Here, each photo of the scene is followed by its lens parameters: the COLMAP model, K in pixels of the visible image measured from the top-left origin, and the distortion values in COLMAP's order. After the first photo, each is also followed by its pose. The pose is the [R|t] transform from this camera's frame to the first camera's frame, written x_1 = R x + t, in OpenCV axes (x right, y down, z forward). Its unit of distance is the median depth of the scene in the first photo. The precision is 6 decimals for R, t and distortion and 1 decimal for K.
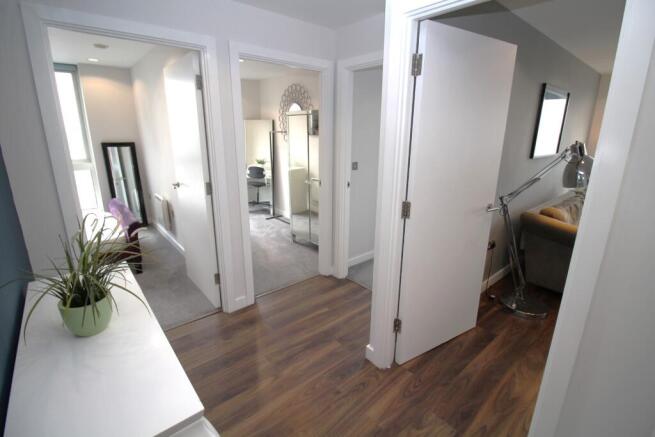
lens RADIAL K [[305.6, 0, 327.5], [0, 305.6, 218.5], [0, 0, 1]] dist [-0.001329, -0.000234]
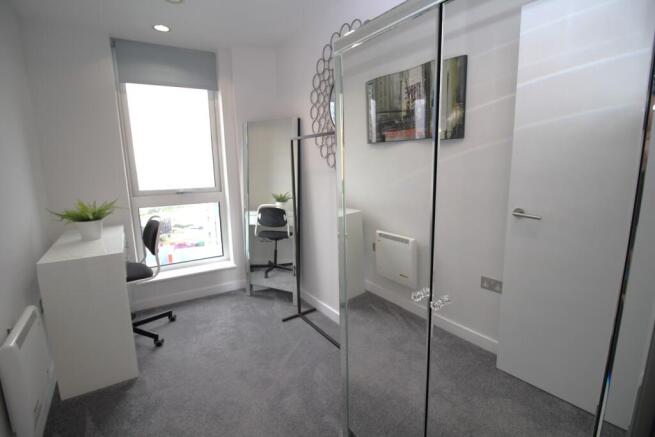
lens RADIAL K [[305.6, 0, 327.5], [0, 305.6, 218.5], [0, 0, 1]] dist [-0.001329, -0.000234]
pose [[0.995008, -0.011642, -0.099115, -0.078304], [0.001355, 0.994657, -0.103222, -0.100609], [0.099787, 0.102572, 0.989708, 0.495853]]
